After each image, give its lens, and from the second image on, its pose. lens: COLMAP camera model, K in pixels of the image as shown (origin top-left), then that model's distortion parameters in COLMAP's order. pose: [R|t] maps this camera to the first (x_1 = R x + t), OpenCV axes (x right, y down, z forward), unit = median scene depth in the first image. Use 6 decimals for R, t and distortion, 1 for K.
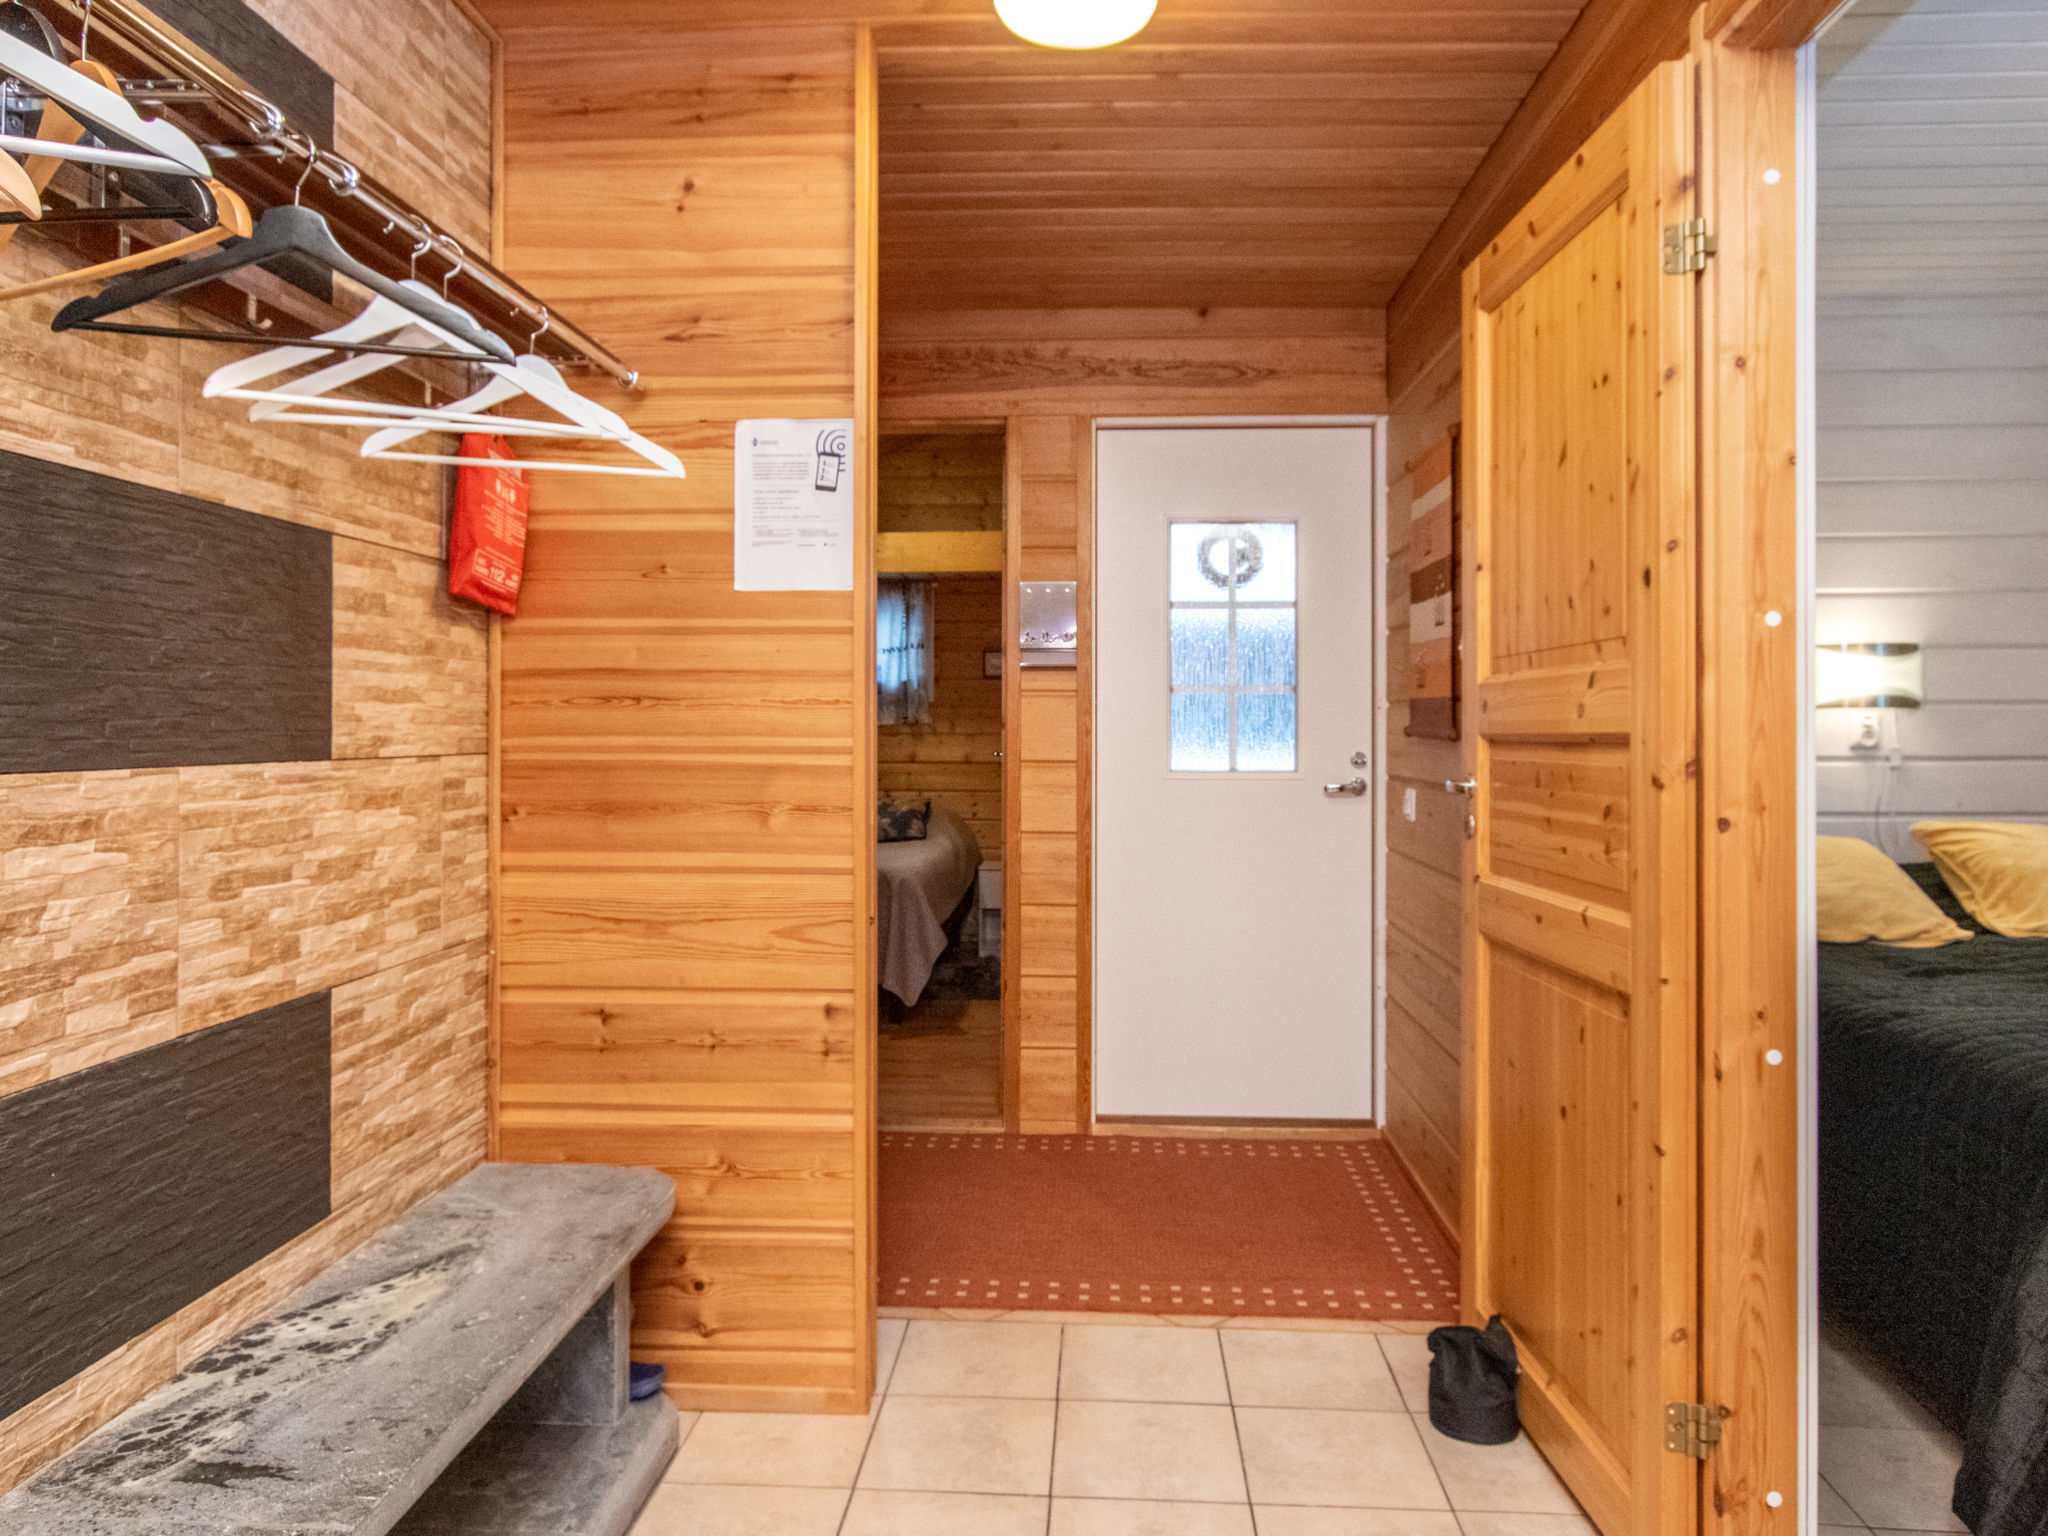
lens RADIAL K [[1402.5, 0, 1024.0], [0, 1402.5, 768.0], [0, 0, 1]] dist [0.002313, 0.001495]
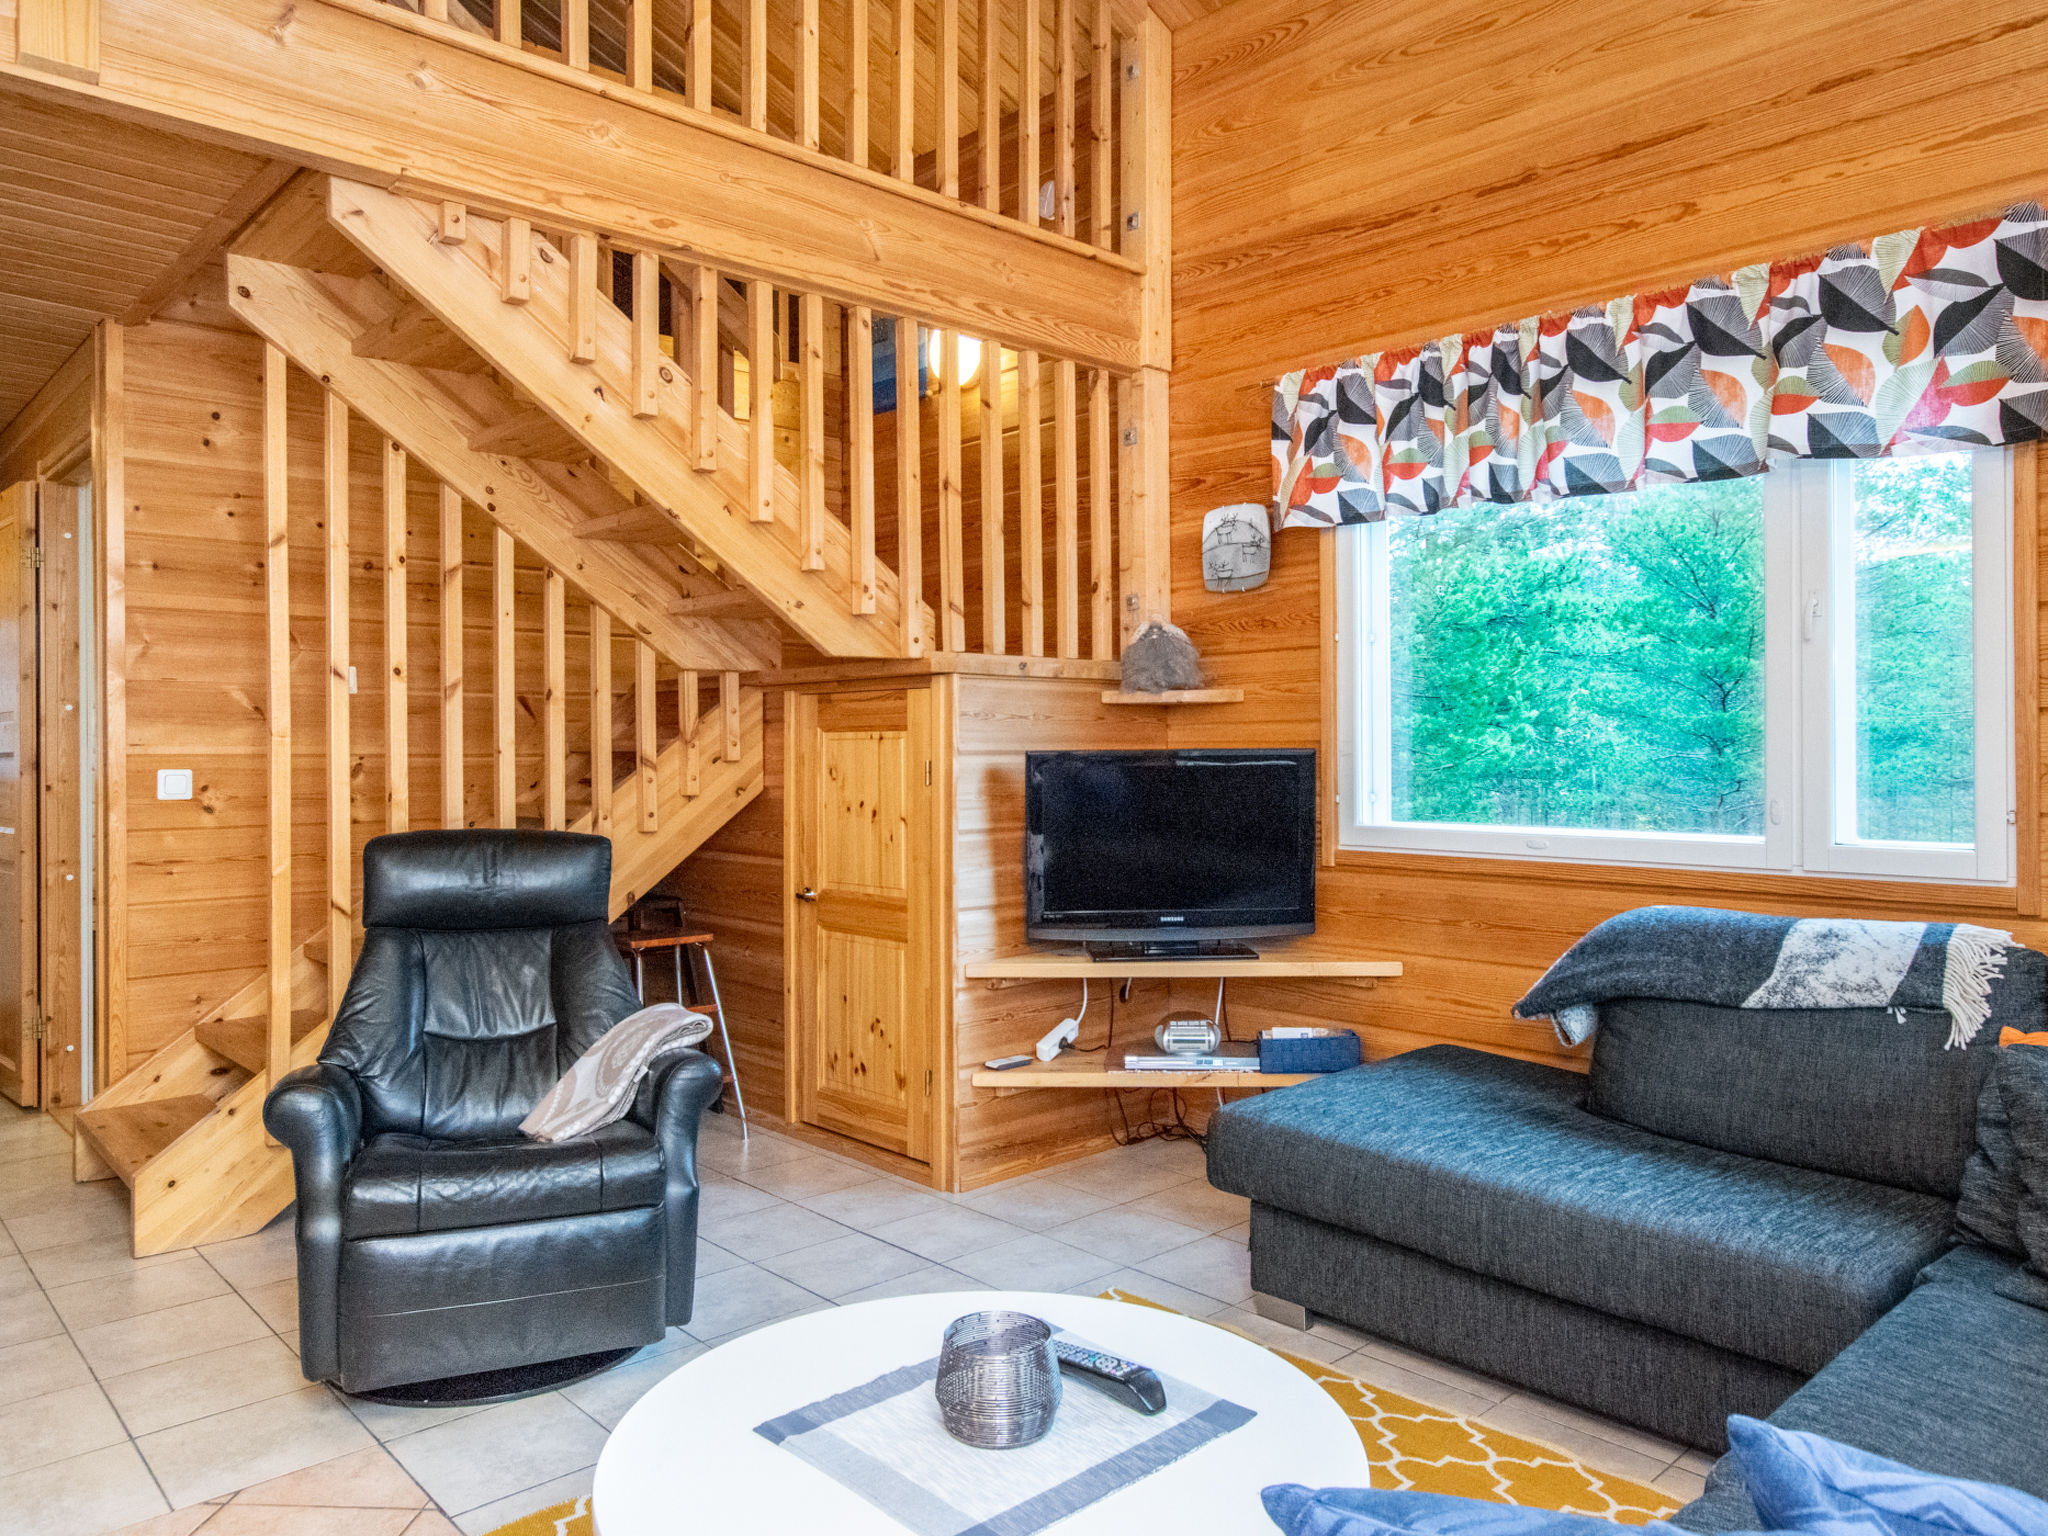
lens RADIAL K [[1402.5, 0, 1024.0], [0, 1402.5, 768.0], [0, 0, 1]] dist [0.002313, 0.001495]
pose [[0.689888, -0.004760, 0.723900, -0.114580], [0.023800, 0.999587, -0.016109, 0.081308], [-0.723524, 0.028342, 0.689717, -1.902264]]
